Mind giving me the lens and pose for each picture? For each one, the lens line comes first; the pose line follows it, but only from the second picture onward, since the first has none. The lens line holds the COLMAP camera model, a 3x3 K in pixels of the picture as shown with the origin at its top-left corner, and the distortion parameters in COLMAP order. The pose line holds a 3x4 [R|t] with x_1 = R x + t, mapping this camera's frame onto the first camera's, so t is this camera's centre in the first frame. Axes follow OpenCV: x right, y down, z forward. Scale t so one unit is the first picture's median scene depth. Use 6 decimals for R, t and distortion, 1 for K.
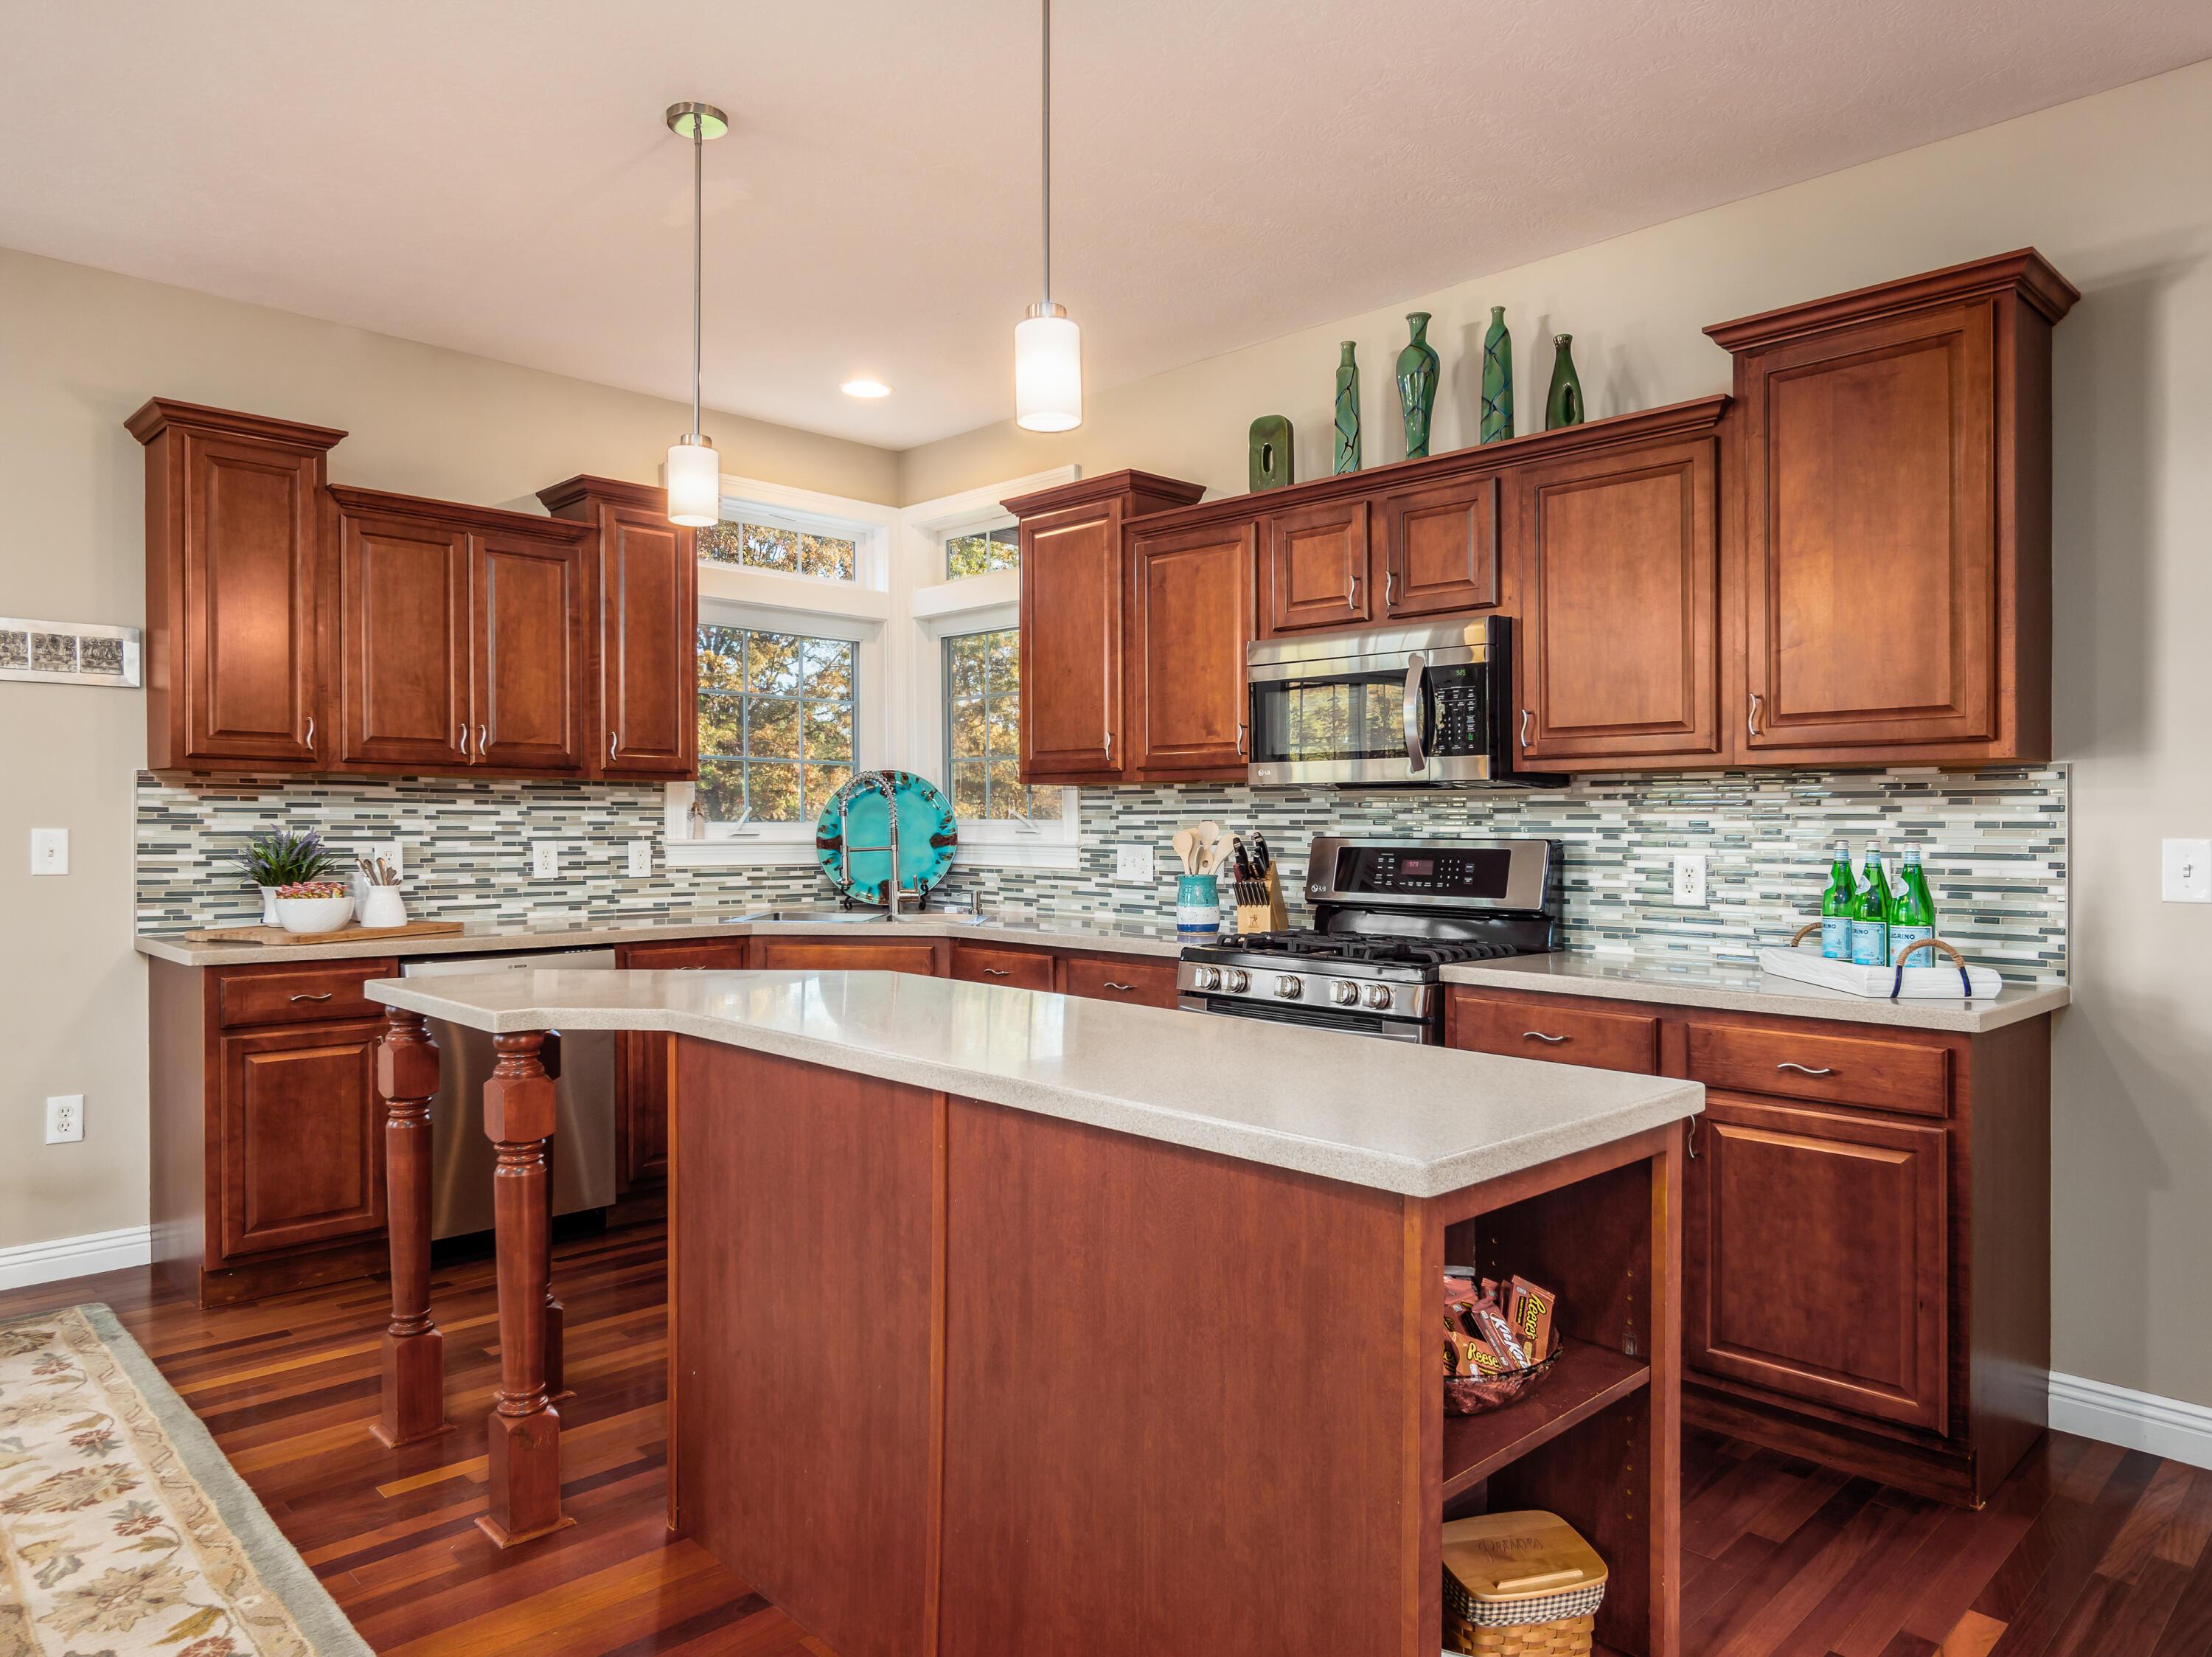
lens RADIAL K [[1470.1, 0, 1102.6], [0, 1470.1, 829.7], [0, 0, 1]] dist [-0.010950, 0.010788]
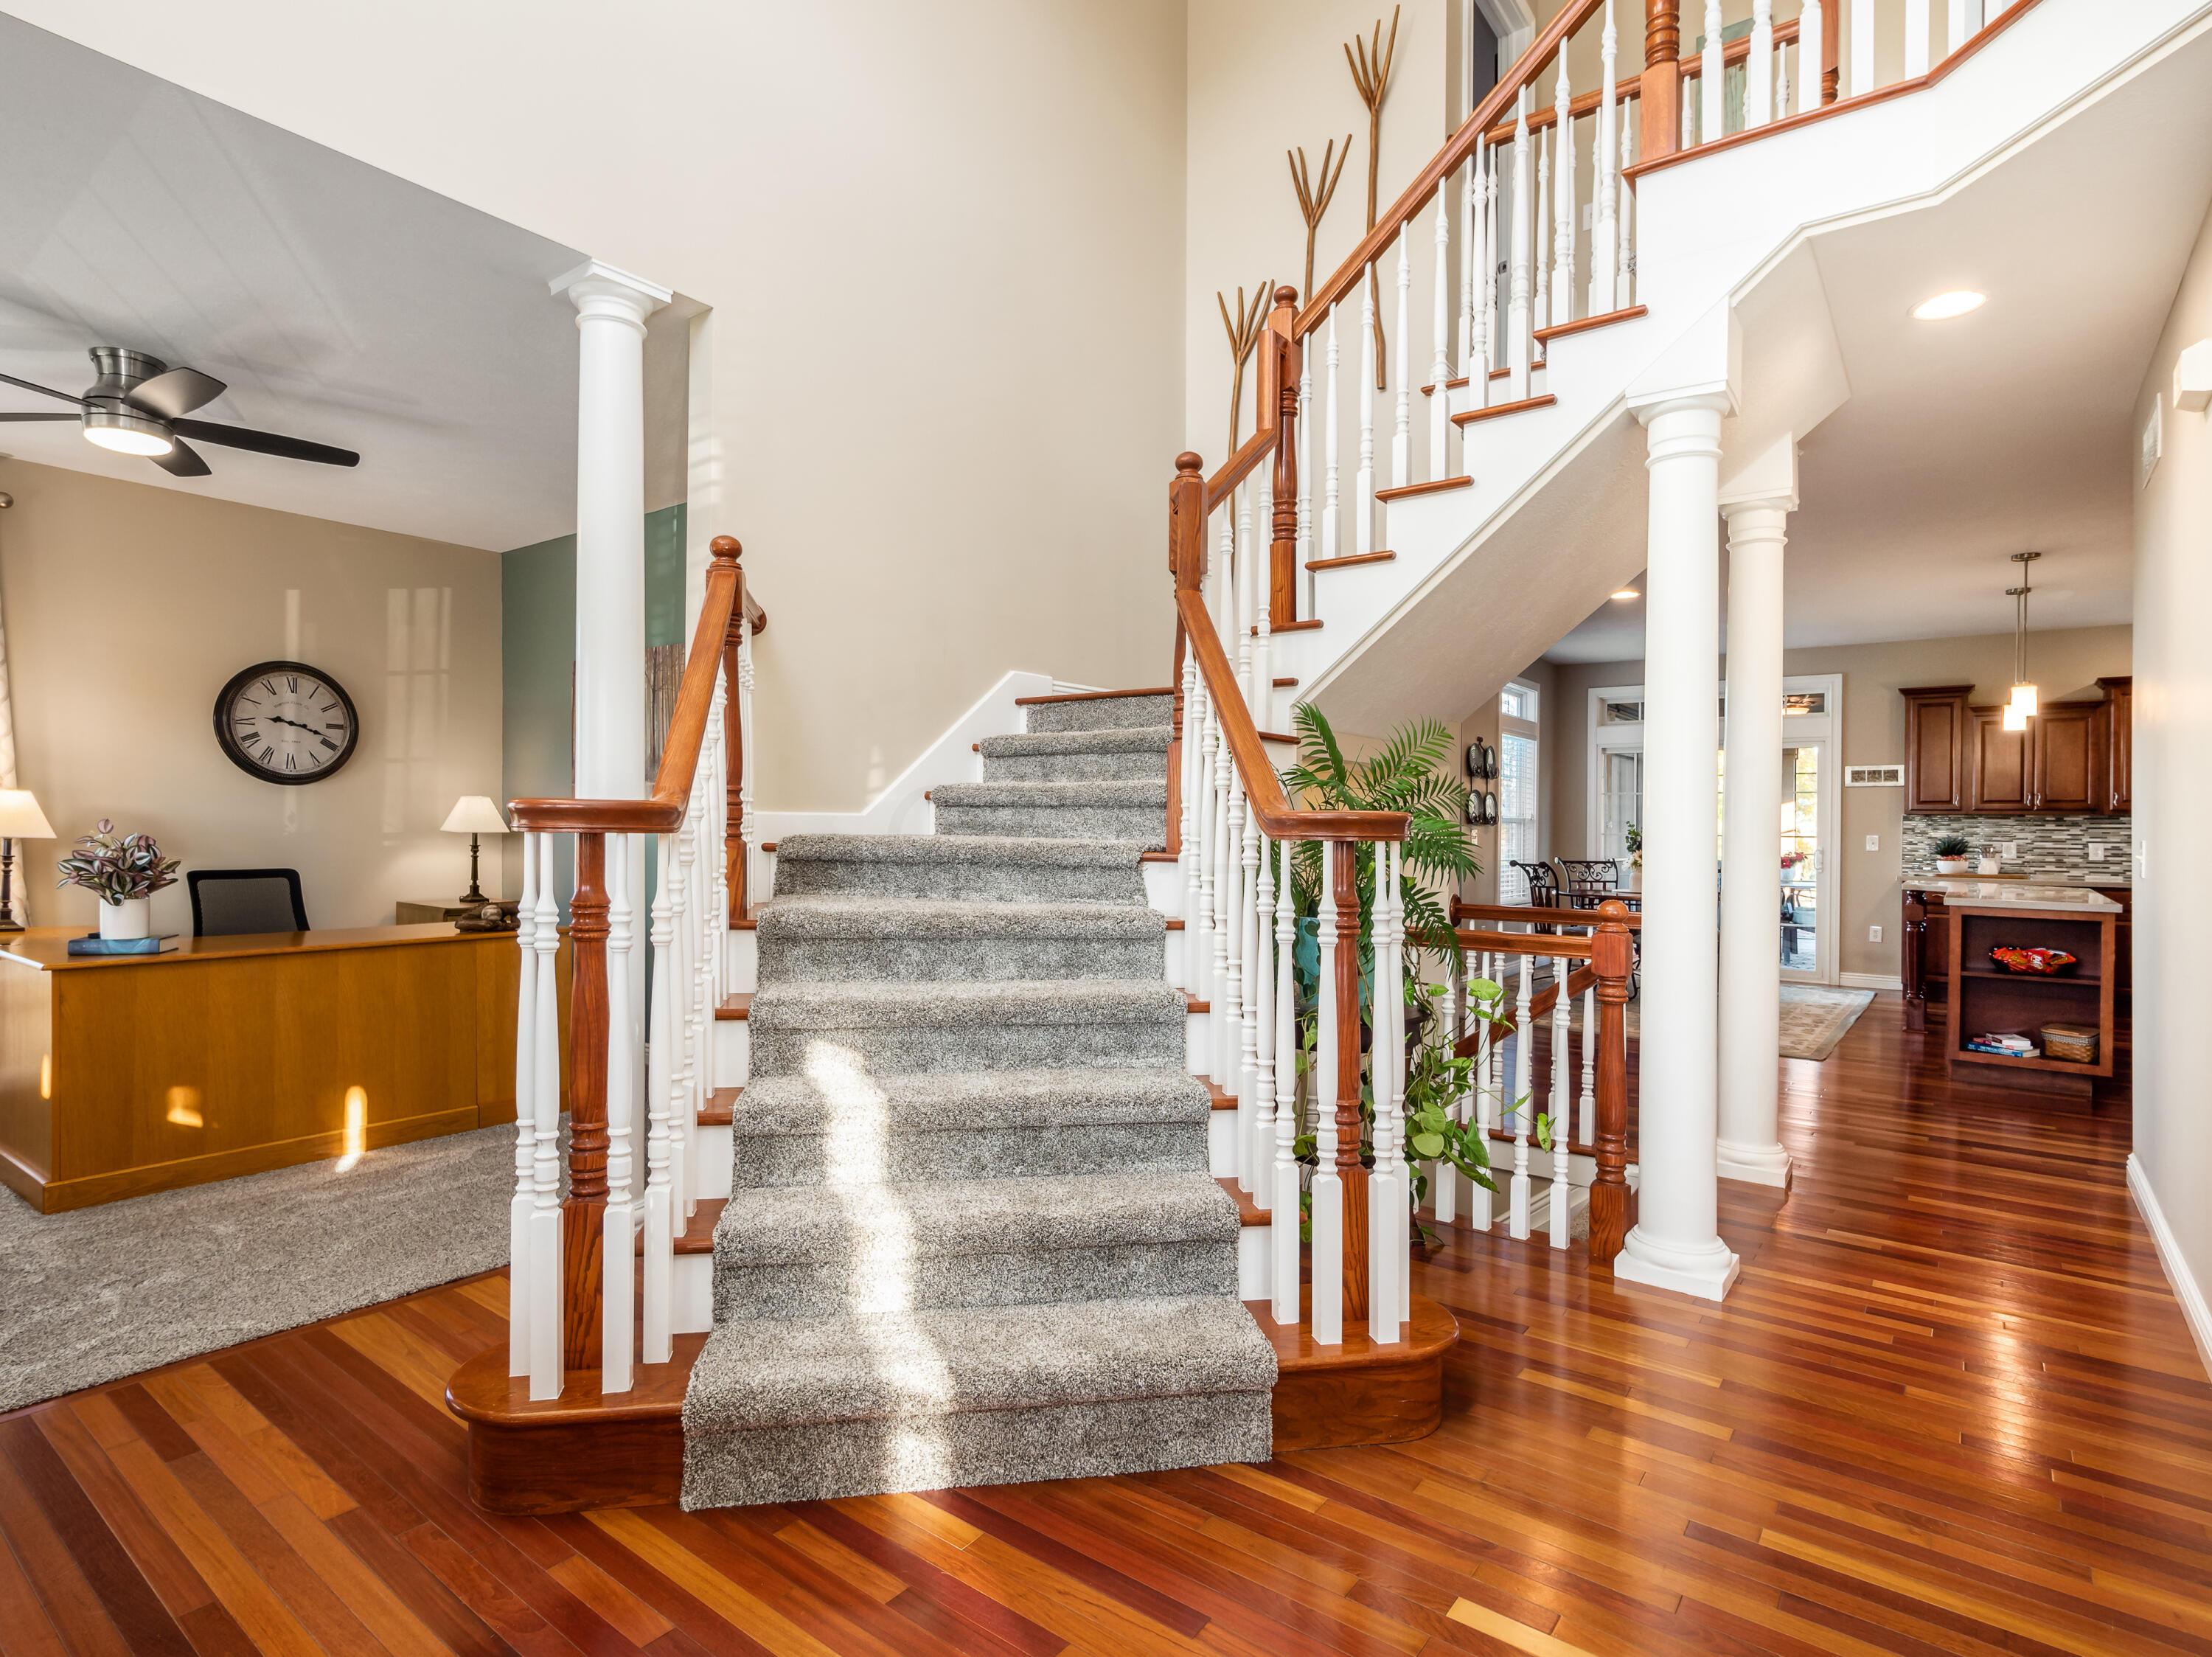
lens RADIAL K [[1168.3, 0, 1086.1], [0, 1168.3, 830.0], [0, 0, 1]] dist [0.000397, 0.000321]
pose [[0.129274, -0.004442, -0.991599, 1.402318], [-0.017660, 0.999821, -0.006781, 0.032094], [0.991452, 0.018388, 0.129172, -0.874181]]
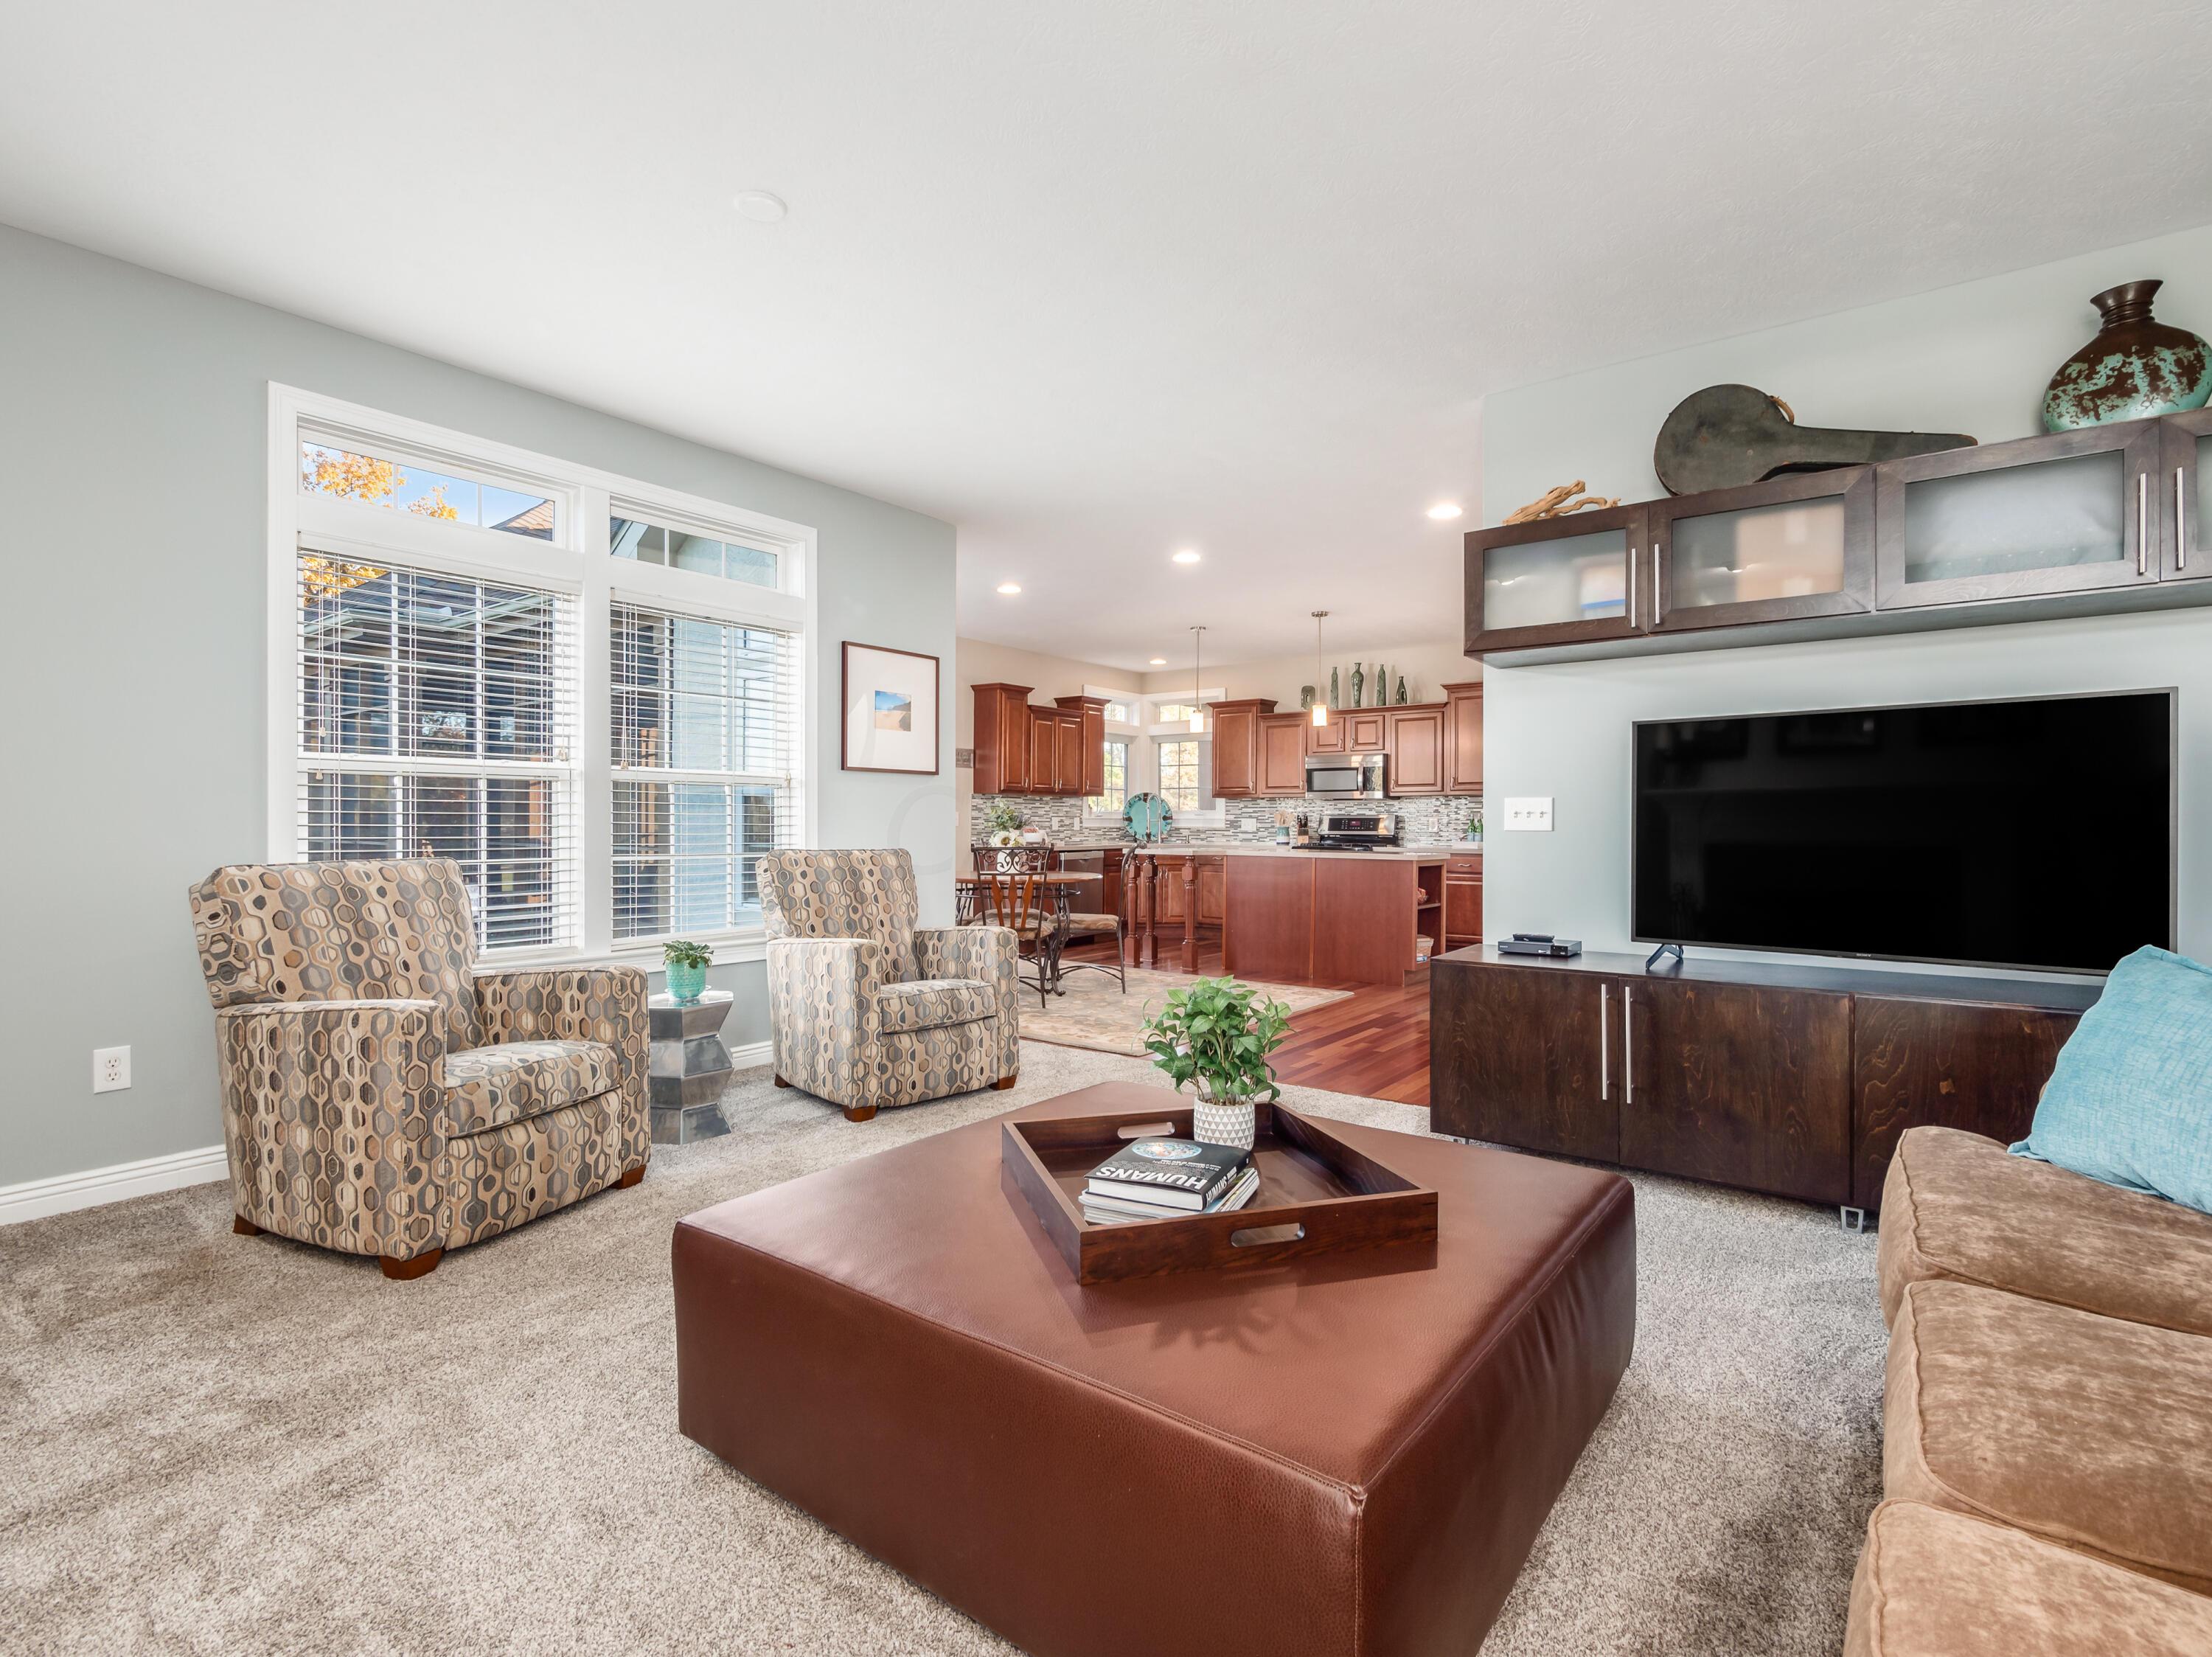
lens RADIAL K [[1109.8, 0, 1095.6], [0, 1109.8, 841.0], [0, 0, 1]] dist [-0.005621, 0.000987]
pose [[0.989879, -0.003621, 0.141869, -0.747842], [0.001862, 0.999920, 0.012533, 0.033614], [-0.141903, -0.012142, 0.989806, -1.462607]]
